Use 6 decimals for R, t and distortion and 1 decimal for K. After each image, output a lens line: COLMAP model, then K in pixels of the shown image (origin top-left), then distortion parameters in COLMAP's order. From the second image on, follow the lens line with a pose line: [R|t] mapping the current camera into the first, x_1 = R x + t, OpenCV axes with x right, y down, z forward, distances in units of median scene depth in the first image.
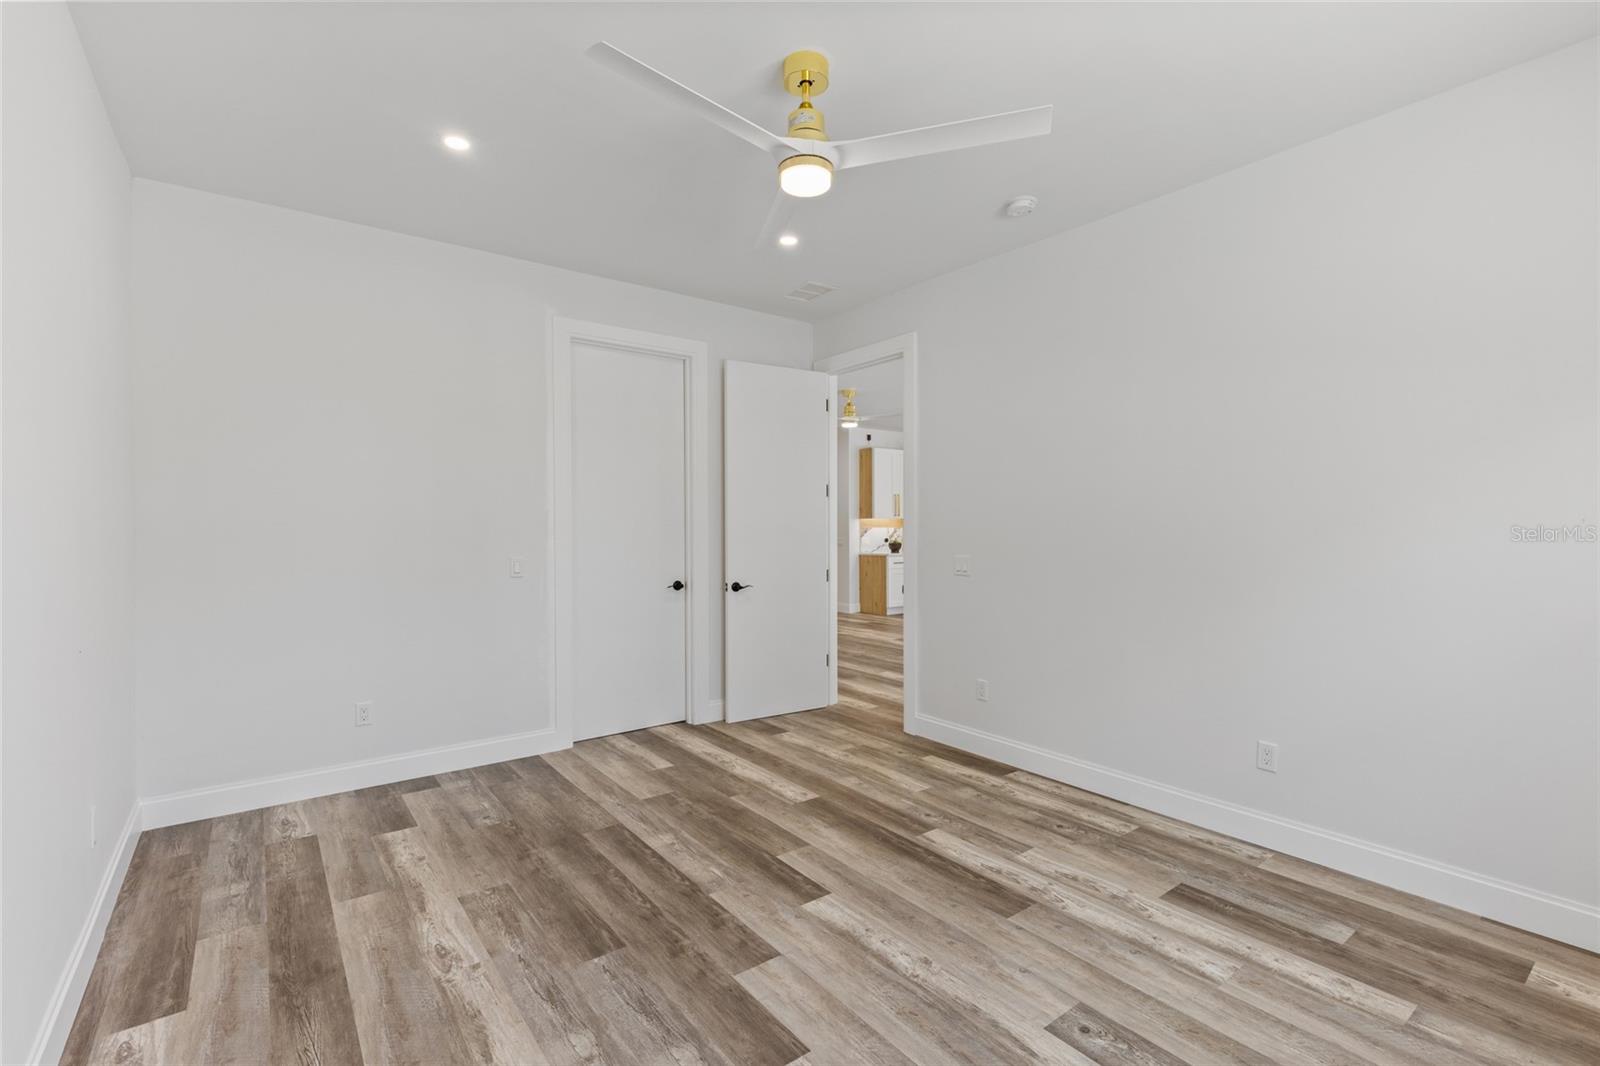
lens RADIAL K [[721.4, 0, 801.2], [0, 721.4, 520.8], [0, 0, 1]] dist [0.003313, -0.000480]
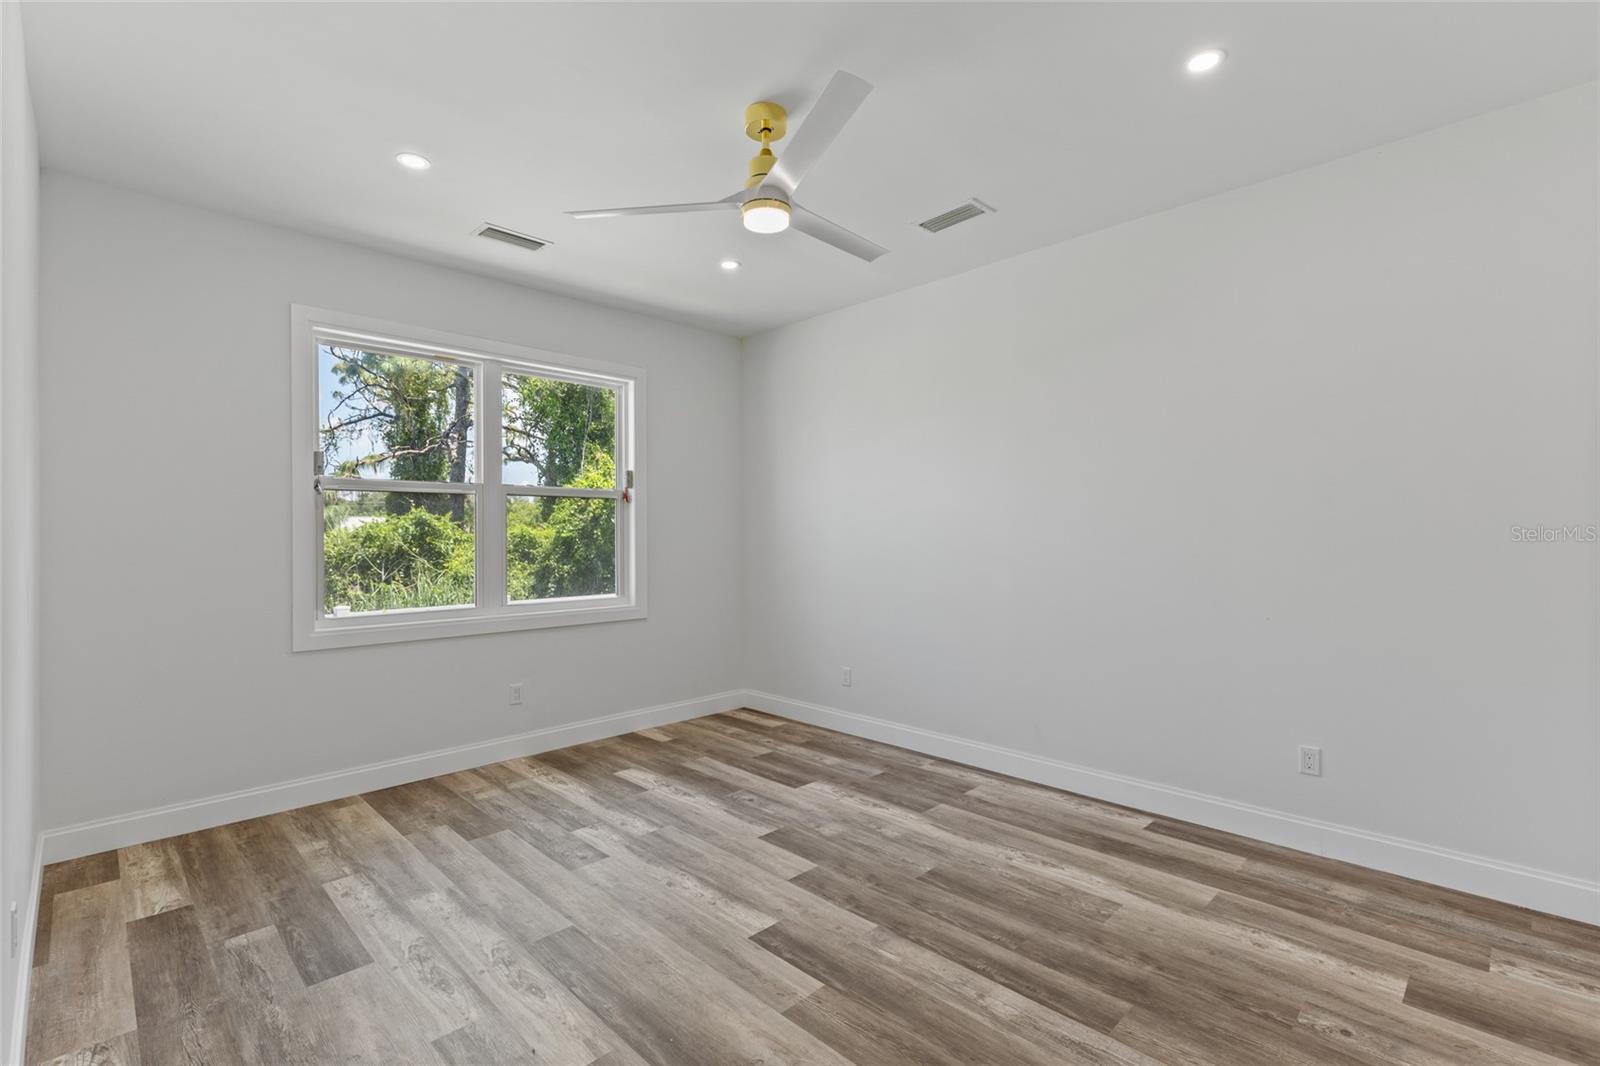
lens RADIAL K [[721.4, 0, 801.2], [0, 721.4, 520.8], [0, 0, 1]] dist [0.003313, -0.000480]
pose [[-0.991720, 0.004032, -0.128355, 0.090734], [0.007488, 0.999622, -0.026456, 0.014206], [0.128200, -0.027198, -0.991375, 1.941547]]
